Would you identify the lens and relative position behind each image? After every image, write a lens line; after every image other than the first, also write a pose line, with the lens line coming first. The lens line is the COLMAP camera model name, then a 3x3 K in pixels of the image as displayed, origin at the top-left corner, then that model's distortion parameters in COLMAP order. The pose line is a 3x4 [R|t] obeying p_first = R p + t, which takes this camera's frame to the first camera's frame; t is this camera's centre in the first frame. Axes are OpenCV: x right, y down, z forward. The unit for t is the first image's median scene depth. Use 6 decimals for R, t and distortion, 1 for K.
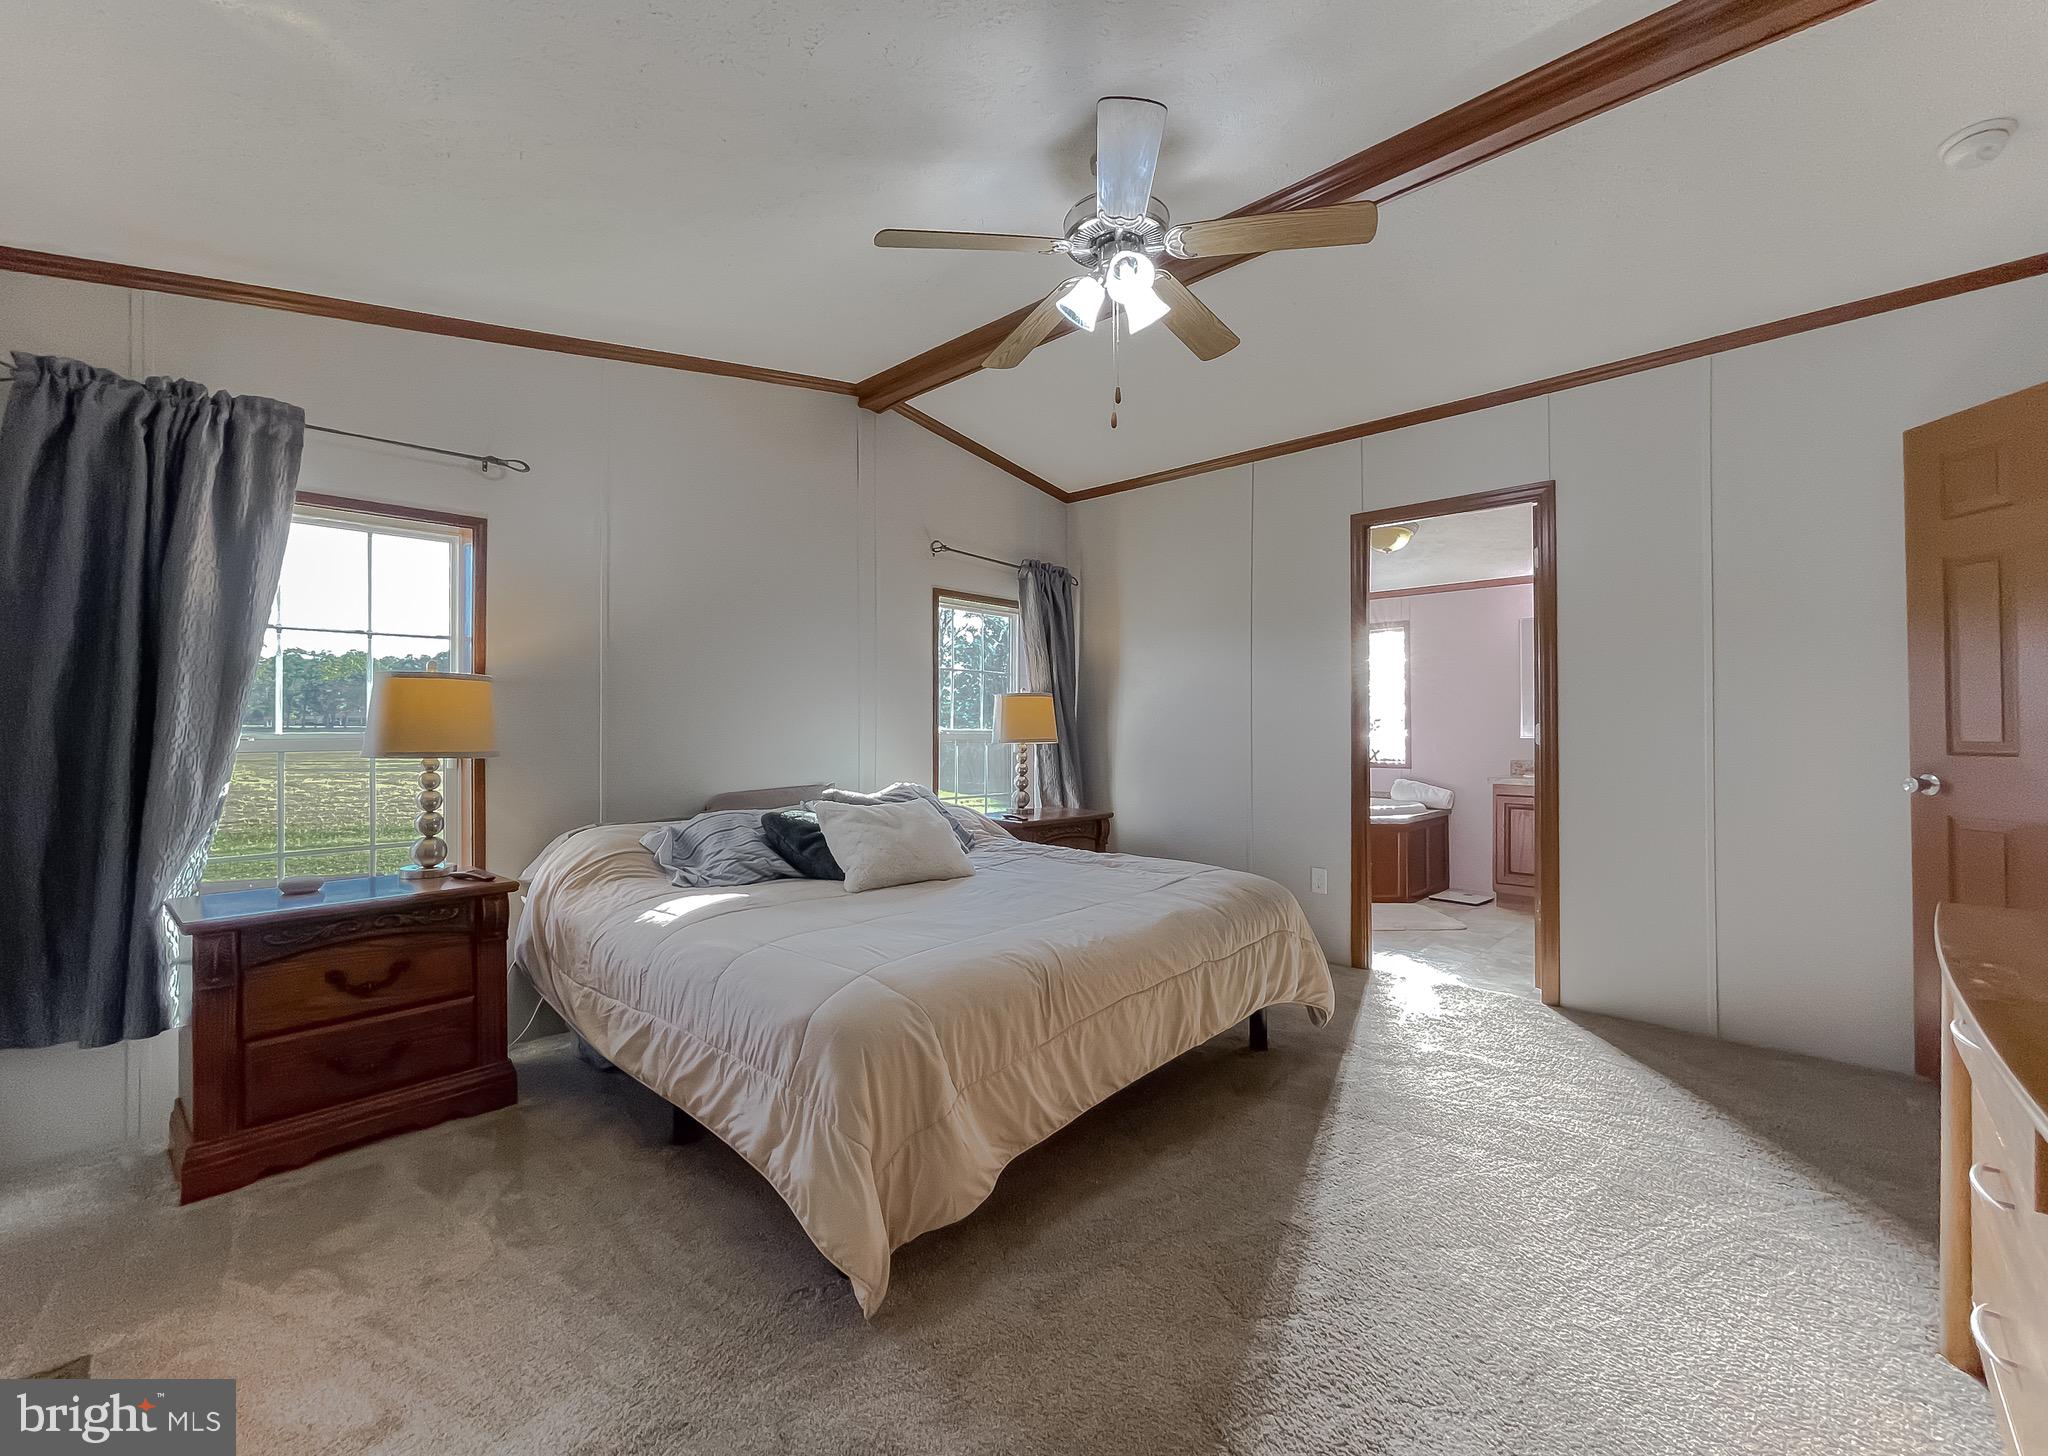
lens RADIAL K [[867.9, 0, 1016.3], [0, 867.9, 699.1], [0, 0, 1]] dist [-0.000287, -0.000181]
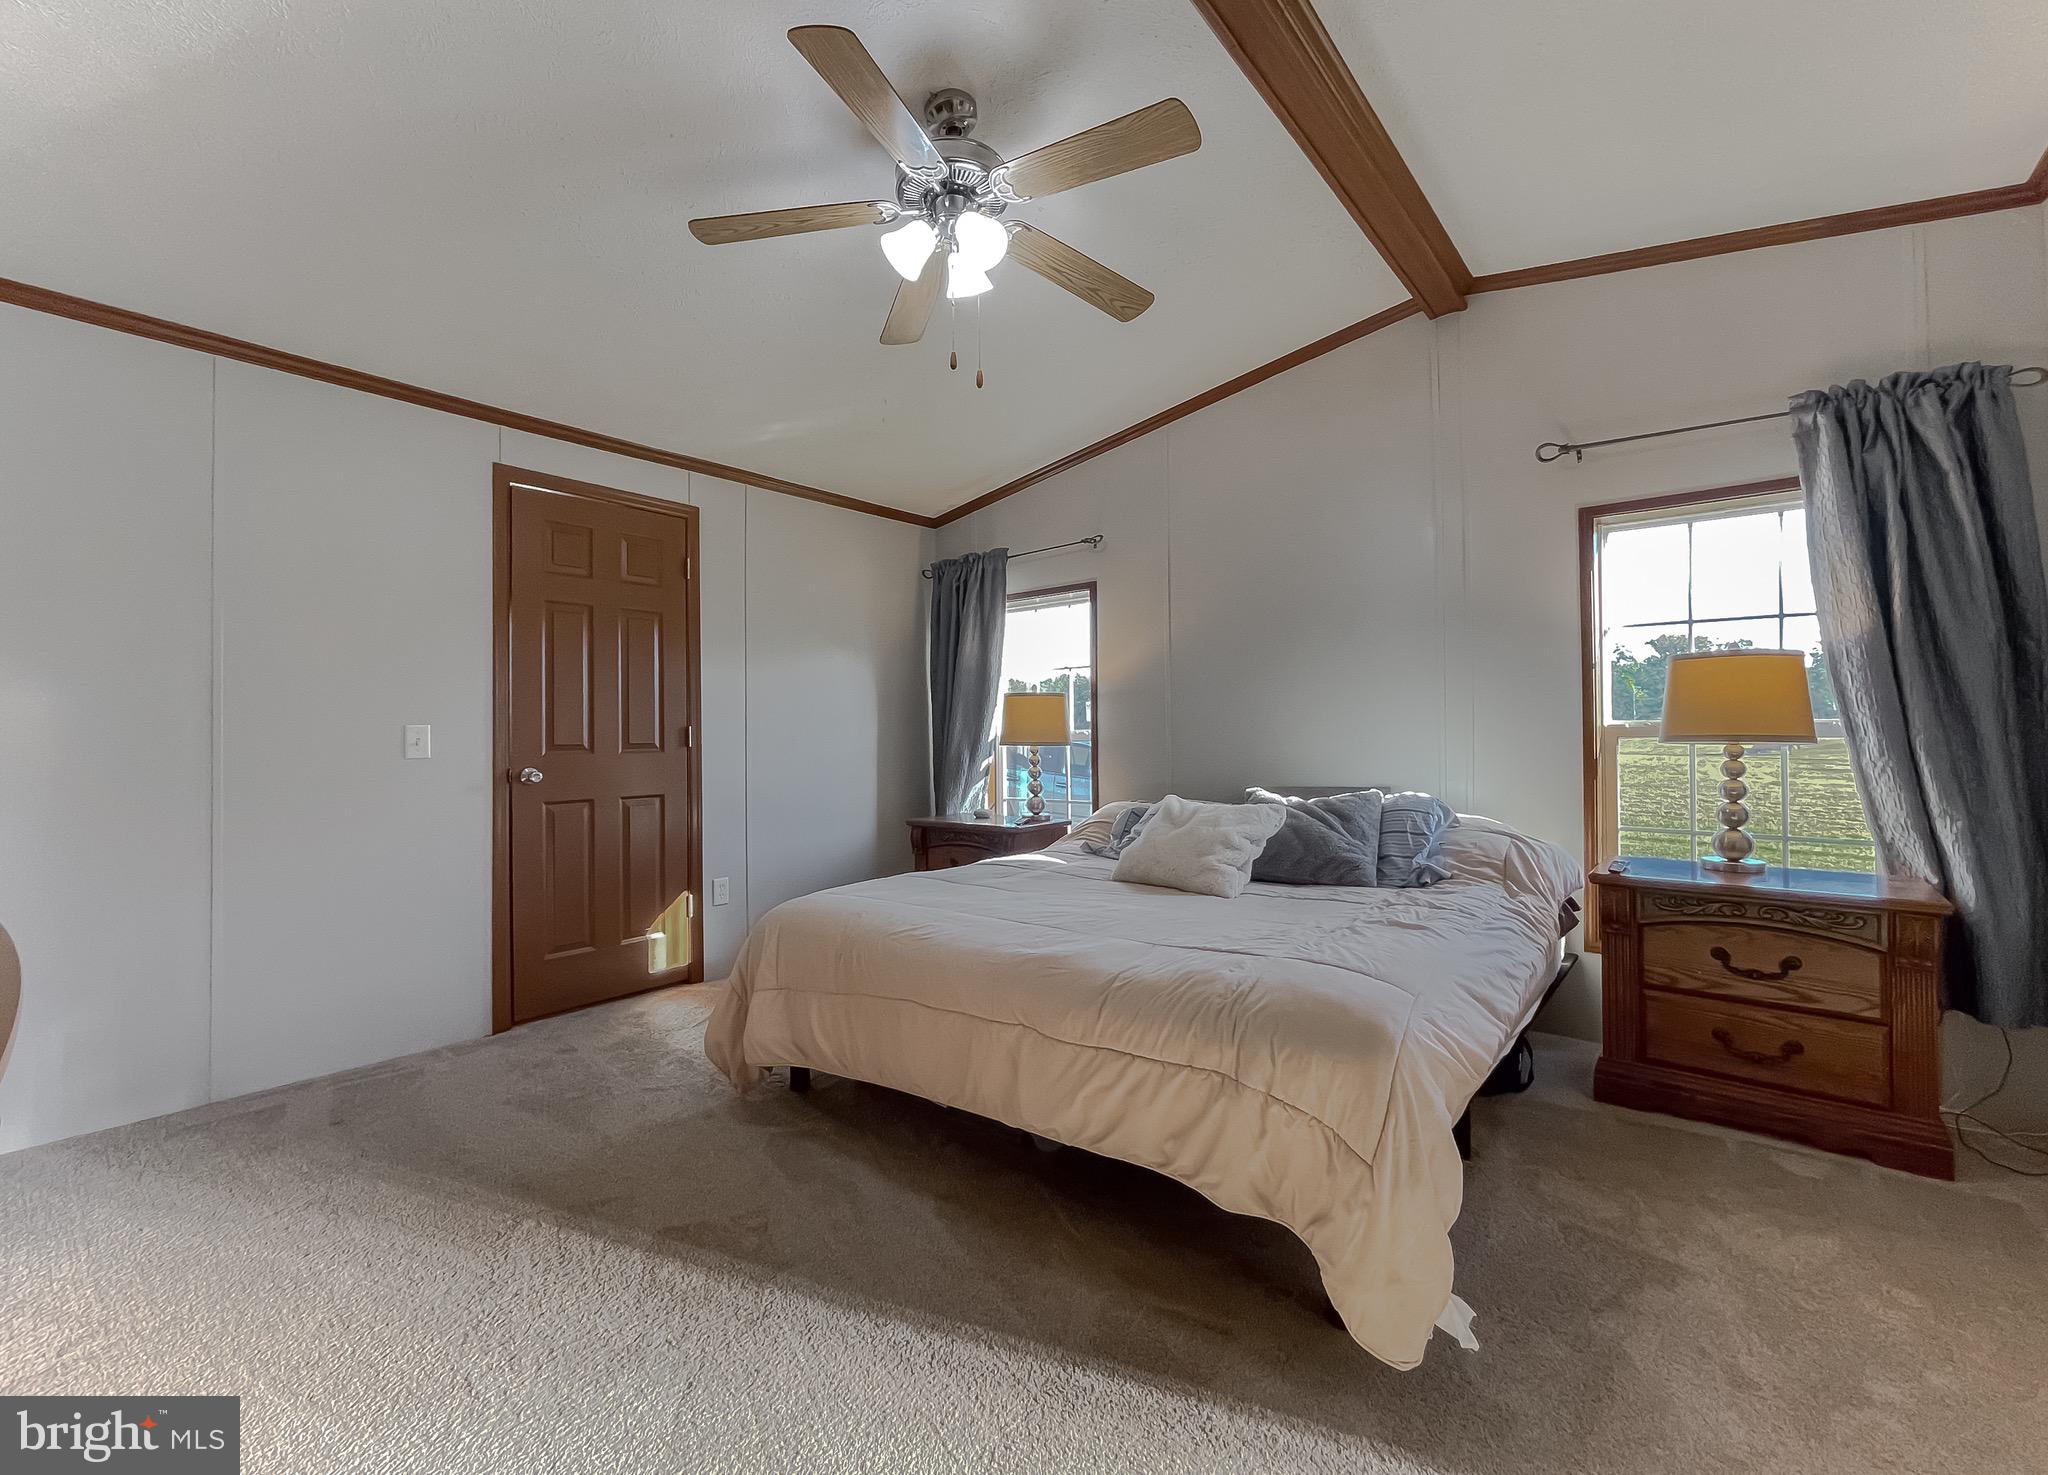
lens RADIAL K [[819.8, 0, 1031.4], [0, 819.8, 722.5], [0, 0, 1]] dist [0.000935, 0.000145]
pose [[0.082829, -0.006997, -0.996539, 0.467102], [0.050297, 0.998730, -0.002832, 0.016240], [0.995294, -0.049889, 0.083076, 0.477676]]
